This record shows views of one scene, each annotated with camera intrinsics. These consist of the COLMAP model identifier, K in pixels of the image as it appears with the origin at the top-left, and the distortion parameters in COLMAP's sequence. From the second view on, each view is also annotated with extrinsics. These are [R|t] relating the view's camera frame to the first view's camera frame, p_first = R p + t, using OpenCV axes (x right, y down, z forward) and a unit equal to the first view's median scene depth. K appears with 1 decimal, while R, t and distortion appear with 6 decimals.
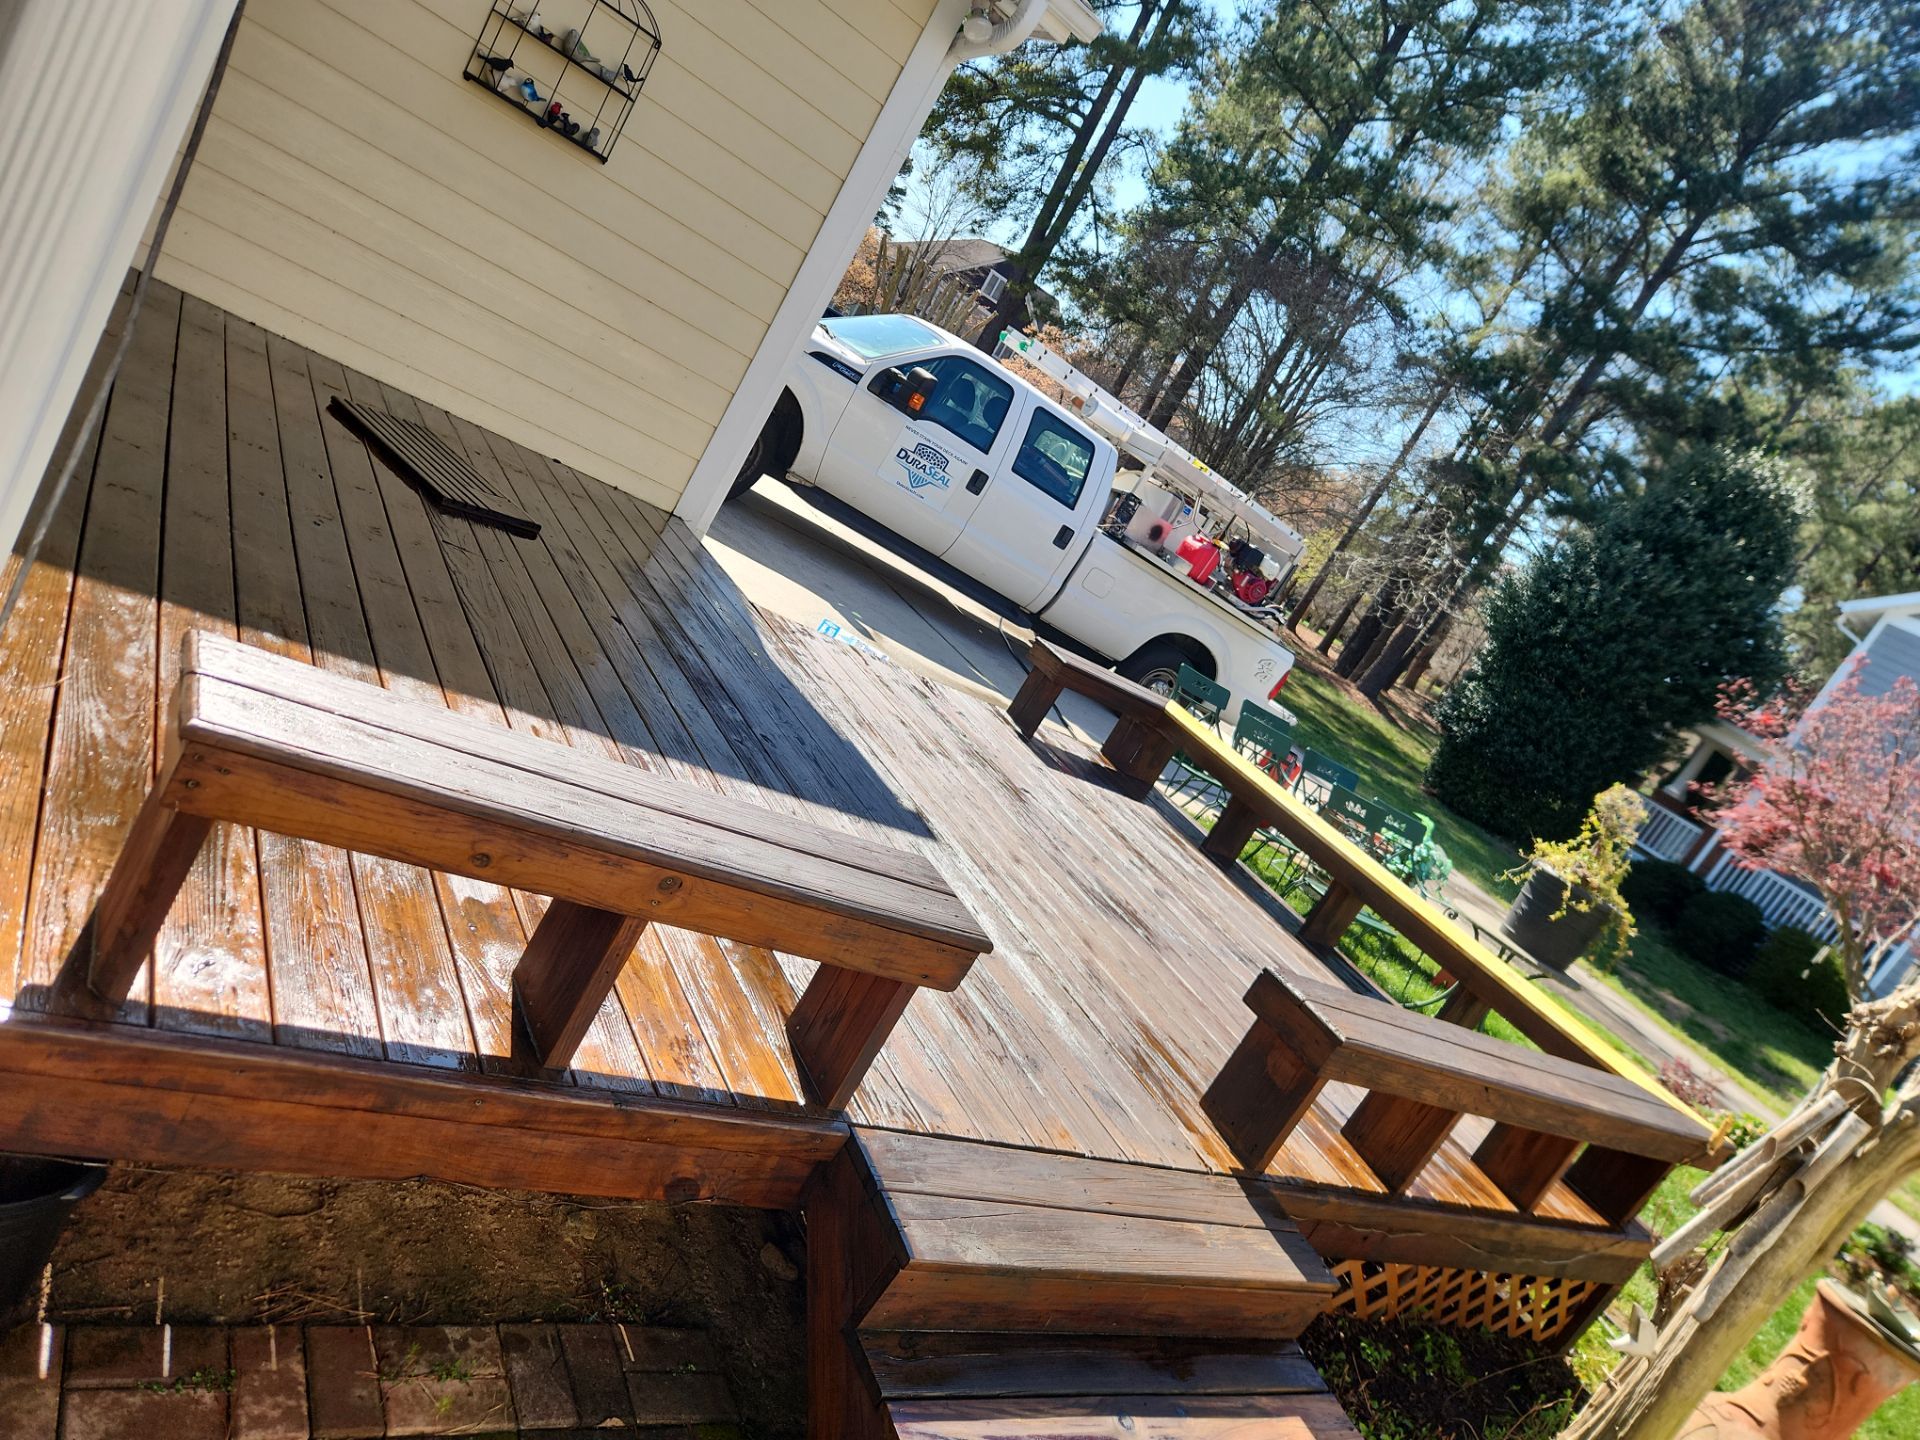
lens RADIAL K [[1309.3, 0, 962.1], [0, 1309.3, 762.8], [0, 0, 1]] dist [0.081498, -0.071645]
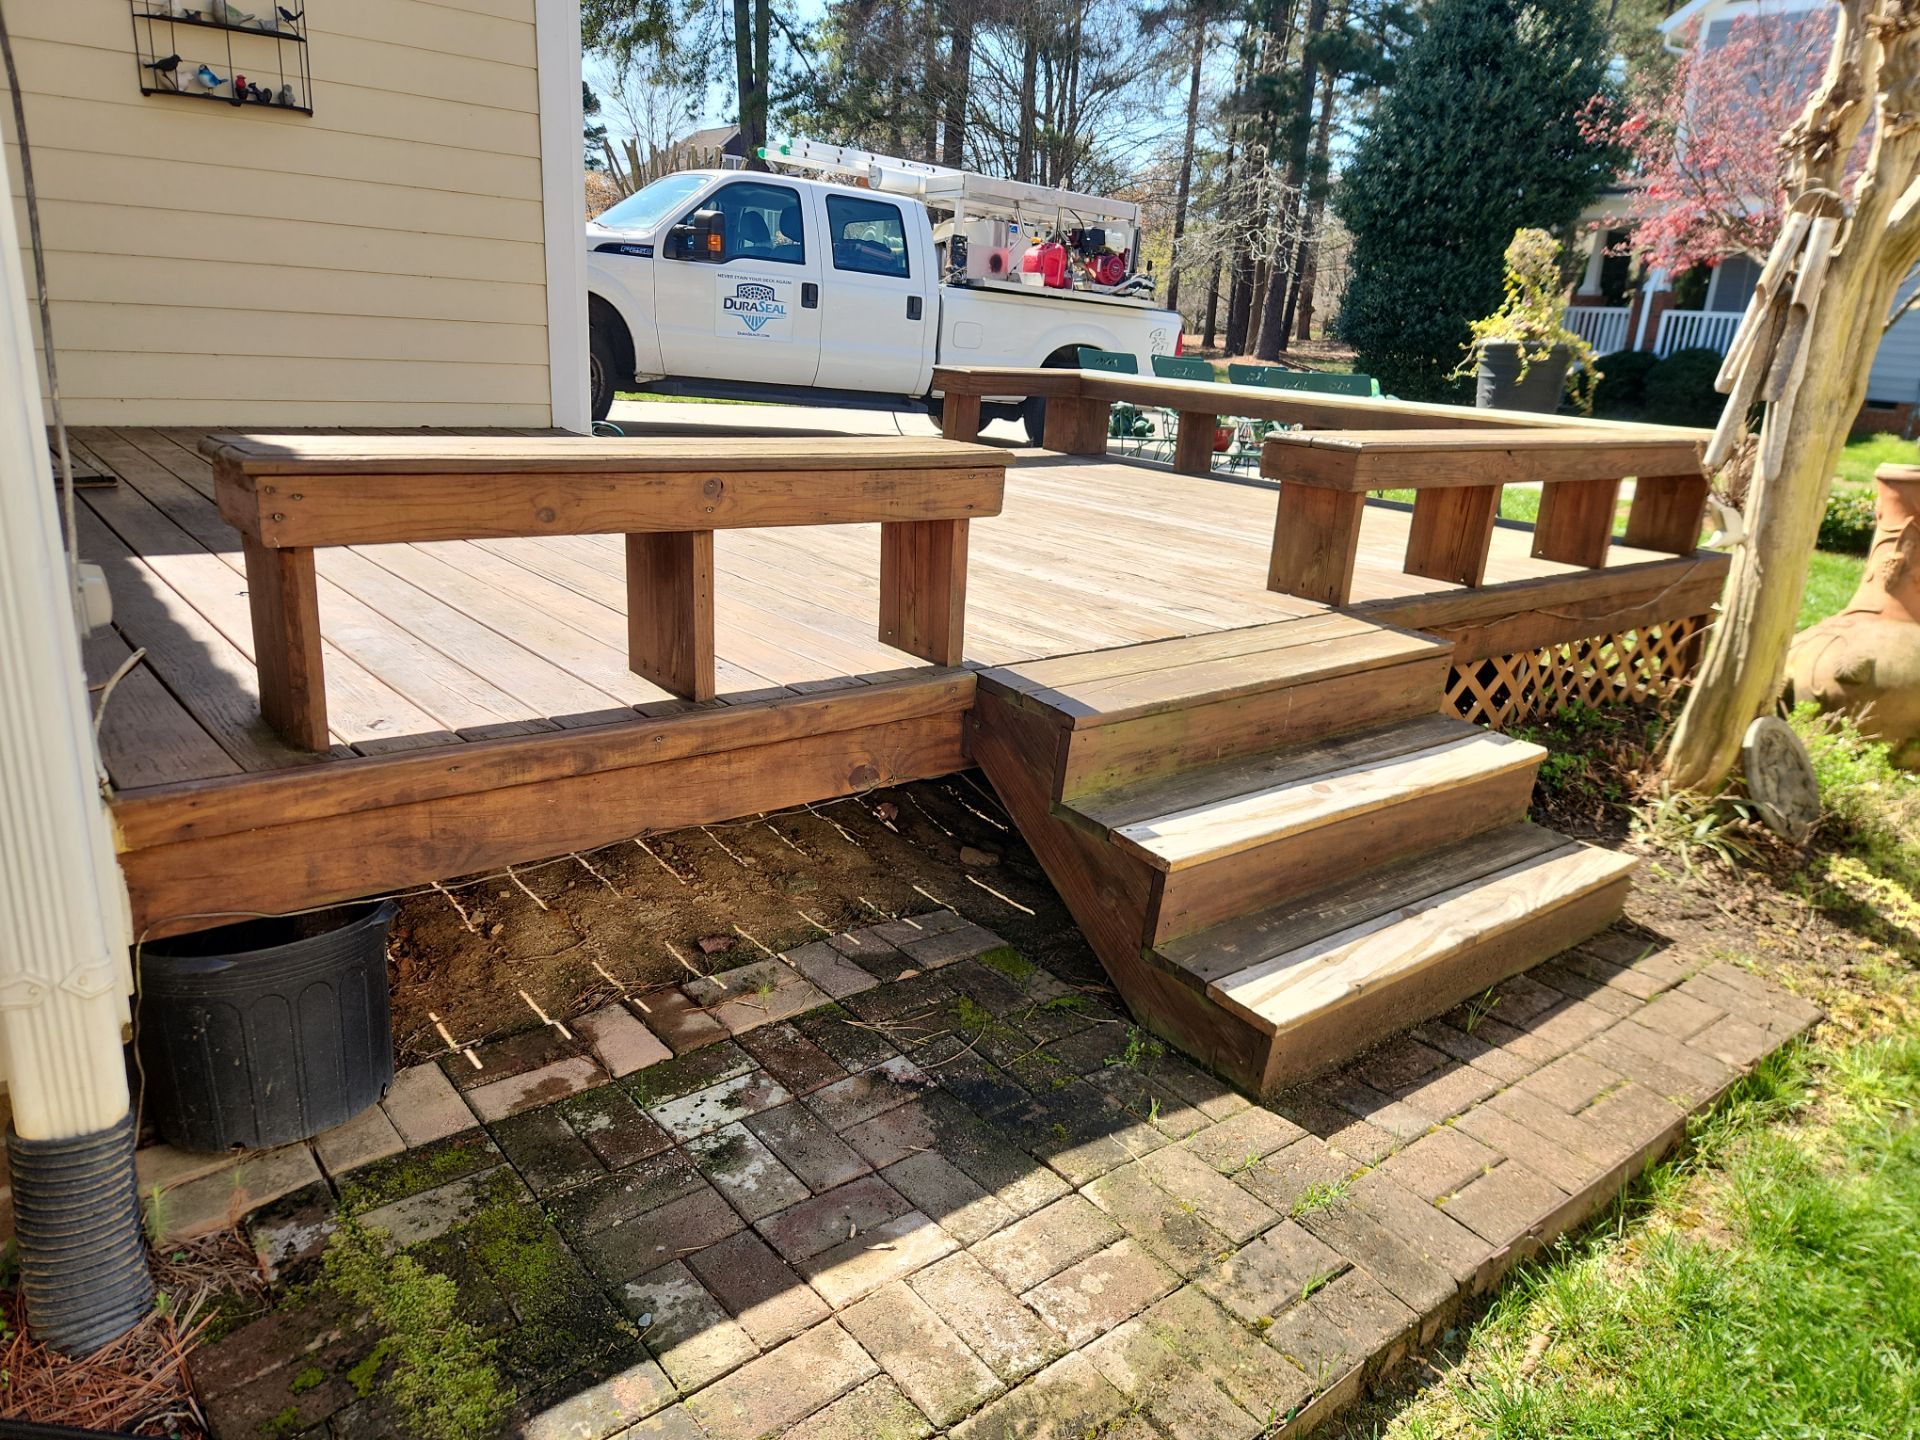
lens RADIAL K [[1309.3, 0, 962.1], [0, 1309.3, 762.8], [0, 0, 1]] dist [0.081498, -0.071645]
pose [[0.883511, -0.467541, -0.028527, -0.021806], [0.468083, 0.878973, 0.091129, 0.053453], [-0.017532, -0.093867, 0.995430, -0.015874]]
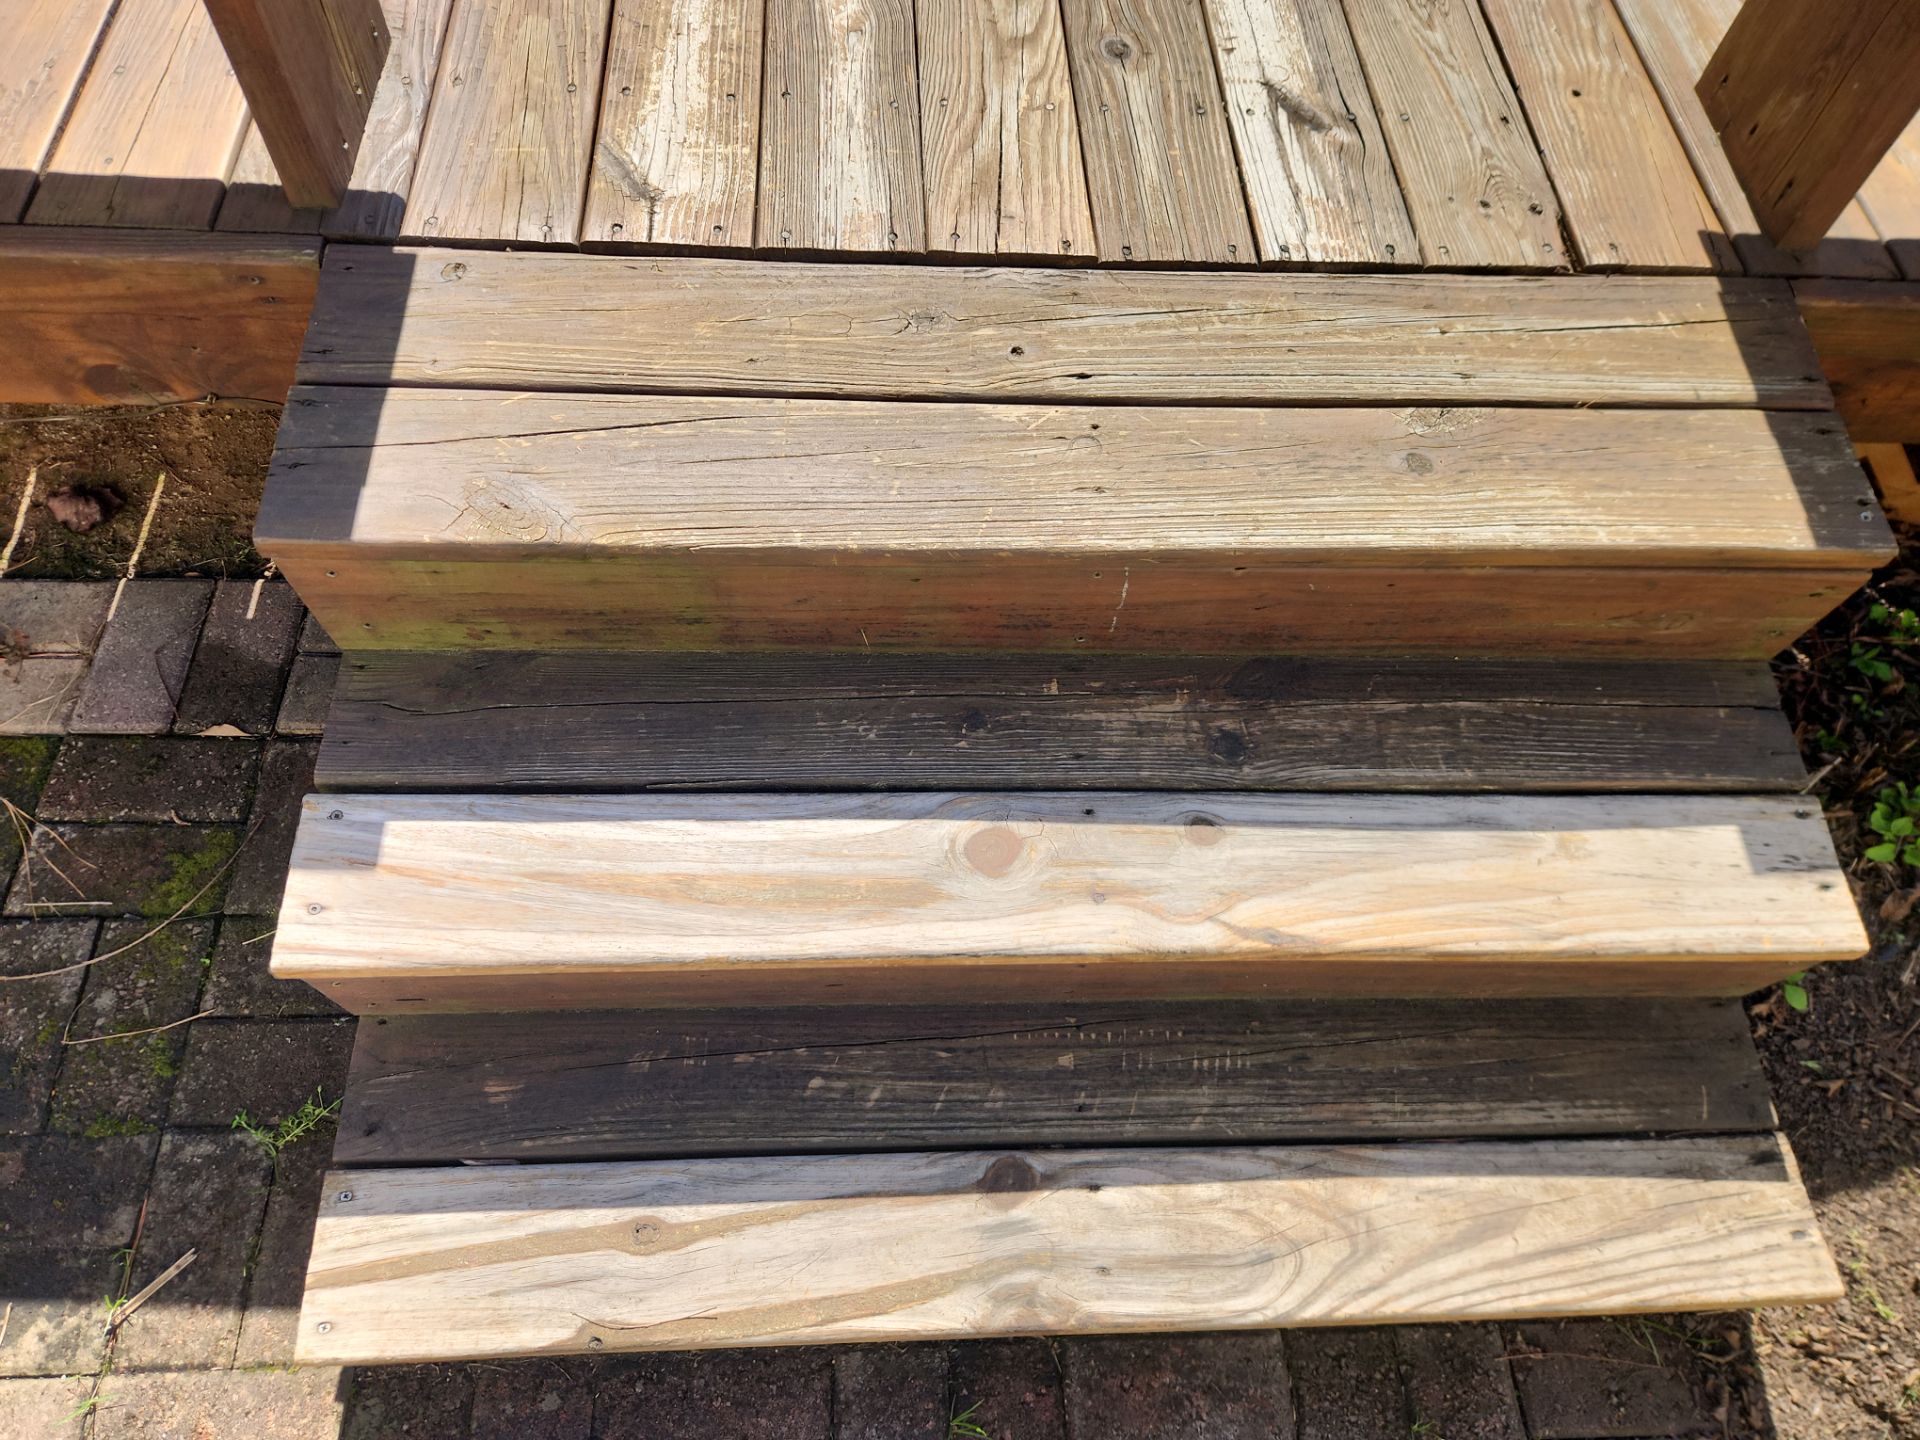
lens RADIAL K [[1309.3, 0, 962.1], [0, 1309.3, 762.8], [0, 0, 1]] dist [0.081498, -0.071645]
pose [[0.787521, 0.146245, -0.598685, 0.086459], [0.236037, 0.825789, 0.512210, 0.053721], [0.569296, -0.544688, 0.615807, 0.168500]]
